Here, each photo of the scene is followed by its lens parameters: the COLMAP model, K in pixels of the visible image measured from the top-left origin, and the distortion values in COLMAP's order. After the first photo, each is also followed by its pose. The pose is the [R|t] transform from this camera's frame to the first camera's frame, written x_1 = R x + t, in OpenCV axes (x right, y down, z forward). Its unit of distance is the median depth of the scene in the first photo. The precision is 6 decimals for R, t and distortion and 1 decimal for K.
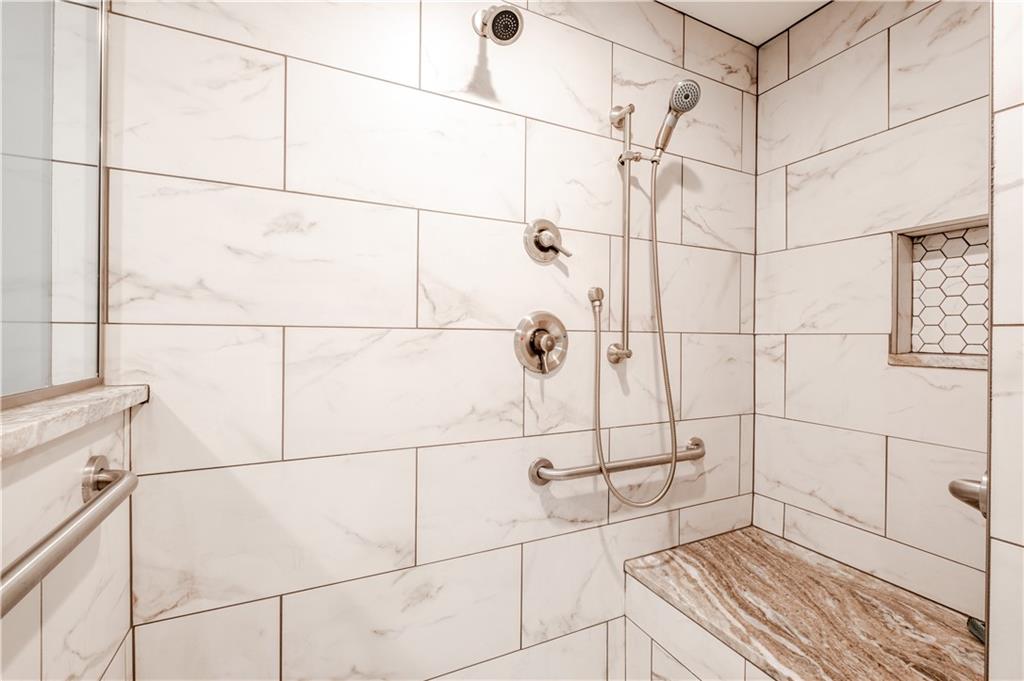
lens RADIAL K [[448.0, 0, 512.8], [0, 448.0, 334.4], [0, 0, 1]] dist [-0.003400, -0.000544]
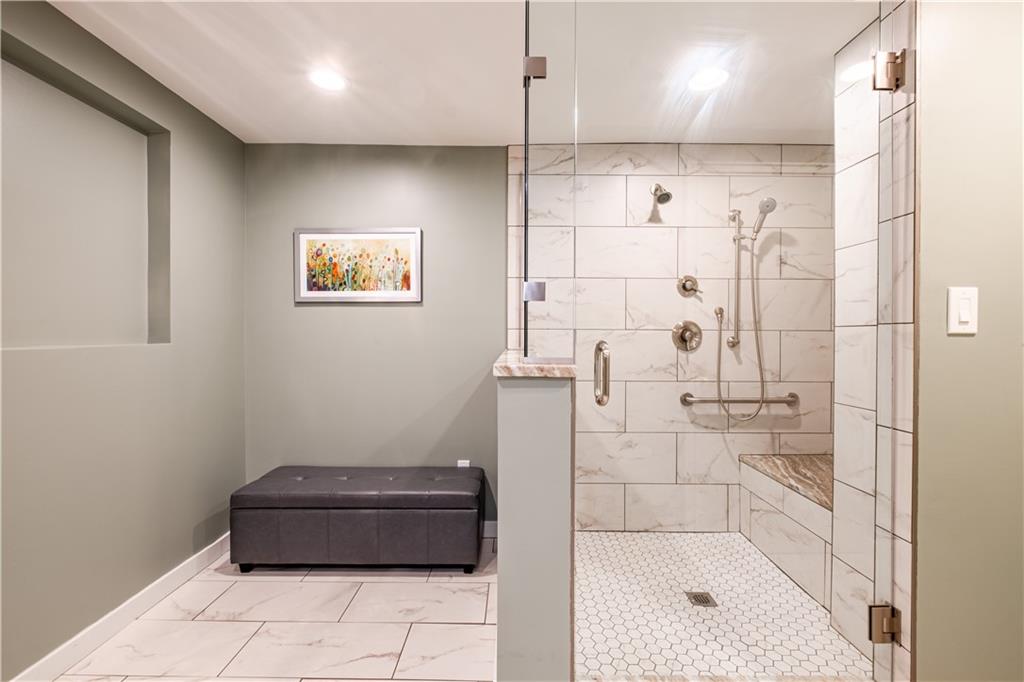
lens RADIAL K [[448.0, 0, 511.9], [0, 448.0, 333.5], [0, 0, 1]] dist [-0.003400, -0.000544]
pose [[0.902184, -0.003900, -0.431334, 0.215756], [0.004792, 0.999988, 0.000981, 0.001328], [0.431325, -0.002952, 0.902192, -1.140337]]
